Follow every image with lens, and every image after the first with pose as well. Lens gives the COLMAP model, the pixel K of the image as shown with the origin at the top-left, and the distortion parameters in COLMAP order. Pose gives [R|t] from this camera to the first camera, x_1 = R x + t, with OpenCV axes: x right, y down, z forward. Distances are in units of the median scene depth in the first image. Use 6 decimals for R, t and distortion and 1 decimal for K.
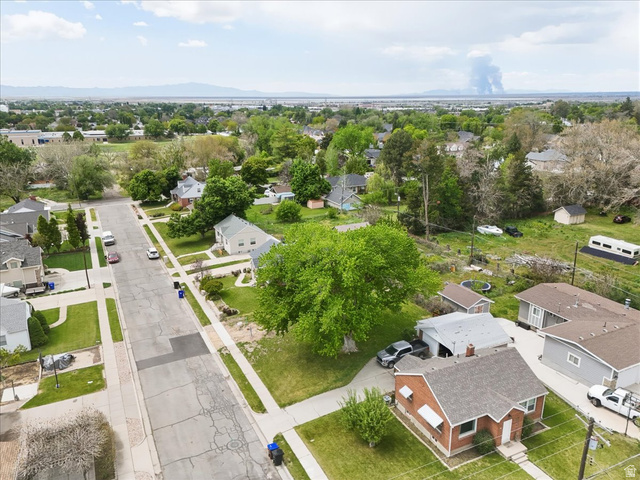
lens RADIAL K [[469.2, 0, 318.6], [0, 469.2, 241.5], [0, 0, 1]] dist [0.070343, -0.059690]
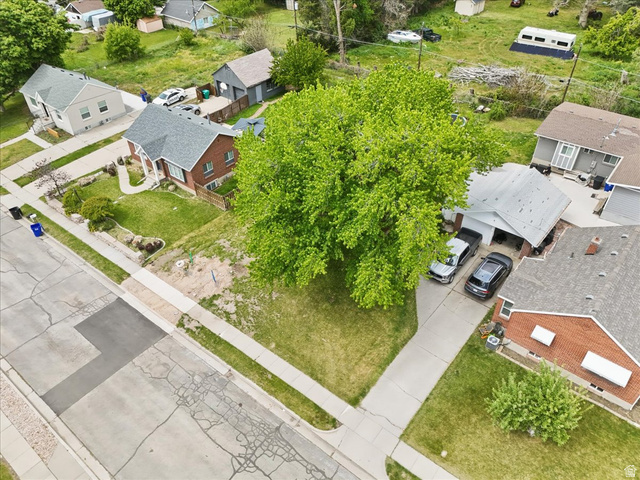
lens RADIAL K [[469.2, 0, 318.6], [0, 469.2, 241.5], [0, 0, 1]] dist [0.070343, -0.059690]
pose [[0.907725, -0.273915, 0.317814, -0.167404], [0.133365, 0.906568, 0.400435, -0.069751], [-0.397806, -0.321100, 0.859445, 0.343943]]
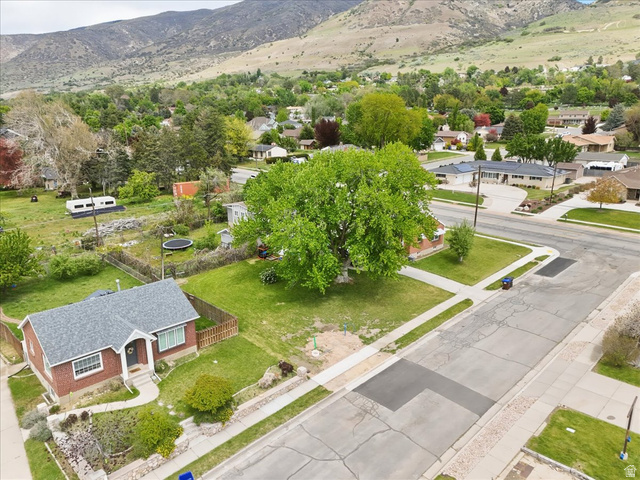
lens RADIAL K [[469.2, 0, 318.6], [0, 469.2, 241.5], [0, 0, 1]] dist [0.070343, -0.059690]
pose [[-0.306753, -0.248073, 0.918892, -0.616028], [0.292711, 0.894059, 0.339085, -0.147543], [-0.905662, 0.372985, -0.201641, 0.930293]]
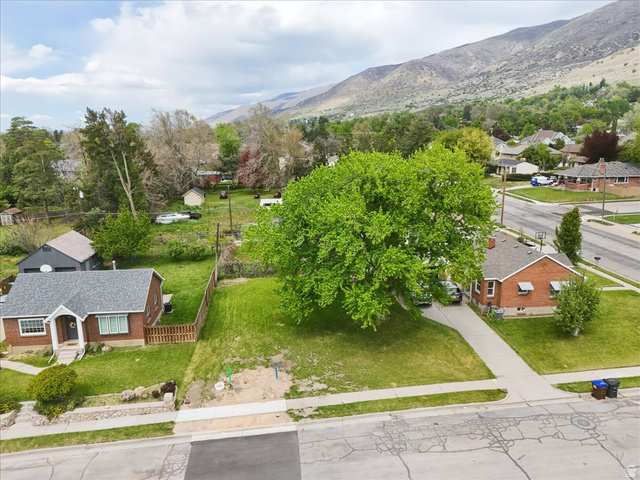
lens RADIAL K [[469.2, 0, 318.6], [0, 469.2, 241.5], [0, 0, 1]] dist [0.070343, -0.059690]
pose [[0.339099, -0.212190, 0.916508, -0.504030], [0.286214, 0.951318, 0.114353, -0.006254], [-0.896155, 0.223540, 0.383323, 0.579032]]
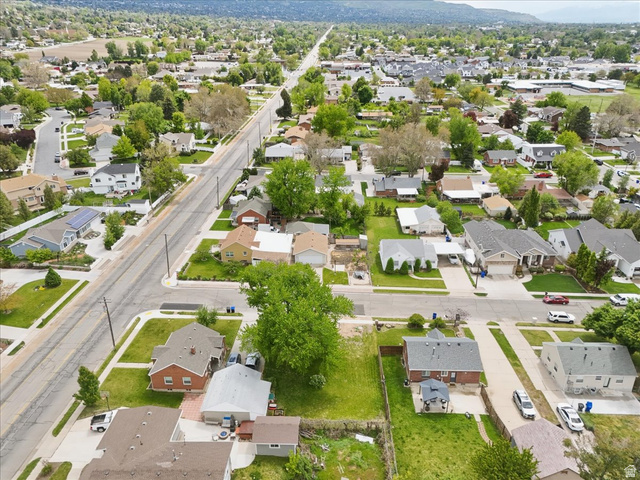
lens RADIAL K [[469.2, 0, 318.6], [0, 469.2, 241.5], [0, 0, 1]] dist [0.070343, -0.059690]
pose [[-0.469323, 0.373775, -0.800018, 0.789432], [-0.252522, 0.811347, 0.527208, -0.639916], [0.846149, 0.449453, -0.286397, 1.026836]]
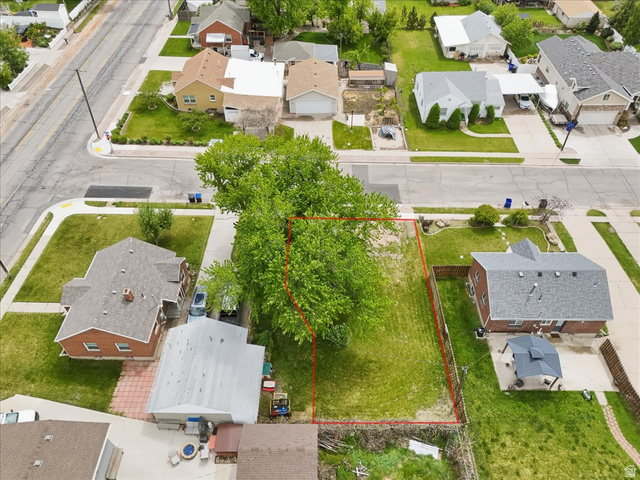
lens RADIAL K [[469.2, 0, 318.6], [0, 469.2, 241.5], [0, 0, 1]] dist [0.070343, -0.059690]
pose [[-0.446304, 0.651256, -0.613741, 0.409901], [-0.258839, 0.562573, 0.785184, -0.419123], [0.856630, 0.509291, -0.082508, 0.834888]]
